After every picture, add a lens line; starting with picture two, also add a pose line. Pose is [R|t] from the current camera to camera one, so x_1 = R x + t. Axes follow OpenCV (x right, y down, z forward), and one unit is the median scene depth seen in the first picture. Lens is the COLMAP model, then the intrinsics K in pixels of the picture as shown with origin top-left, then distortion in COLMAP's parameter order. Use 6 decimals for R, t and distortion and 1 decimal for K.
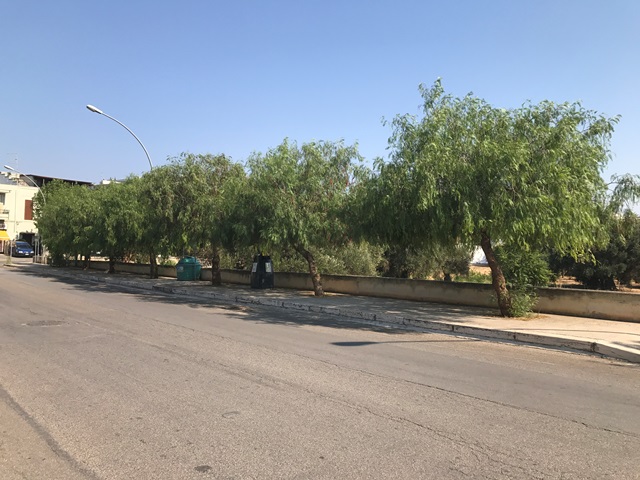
lens RADIAL K [[524.6, 0, 320.7], [0, 524.6, 237.5], [0, 0, 1]] dist [0.004678, 0.002222]
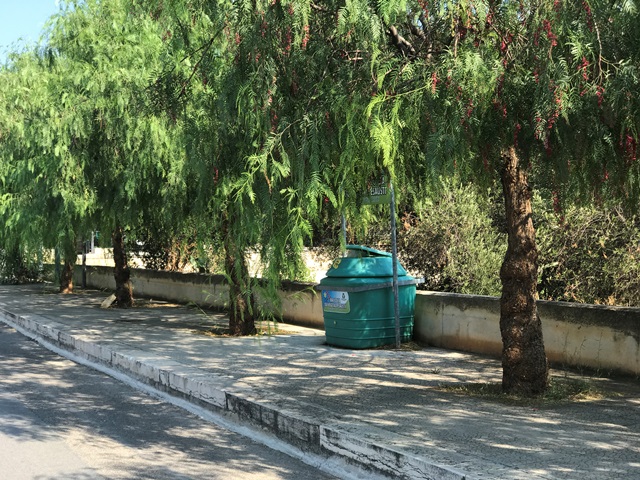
lens RADIAL K [[1045.6, 0, 319.8], [0, 1045.6, 239.7], [0, 0, 1]] dist [-0.007615, 0.000000]
pose [[0.969178, -0.034846, -0.243884, -0.155297], [0.043399, 0.998614, 0.029783, 0.016717], [0.242508, -0.039450, 0.969347, 0.525951]]
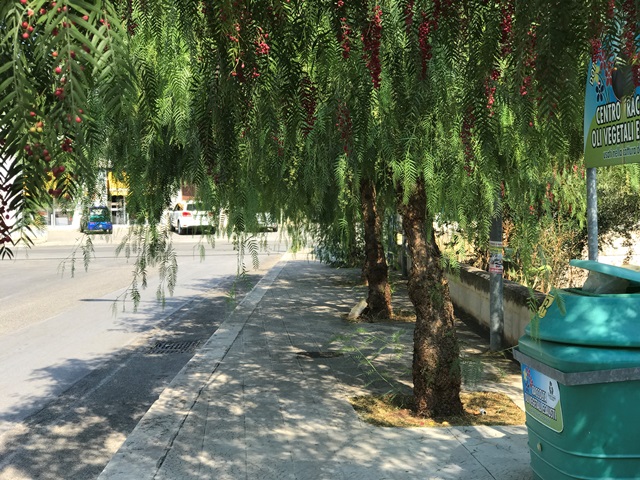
lens RADIAL K [[1045.6, 0, 302.3], [0, 1045.6, 232.9], [0, 0, 1]] dist [-0.007615, 0.000000]
pose [[0.770763, -0.013984, -0.636969, -0.174179], [0.045611, 0.998405, 0.033274, 0.019684], [0.635487, -0.054699, 0.770171, 0.820856]]
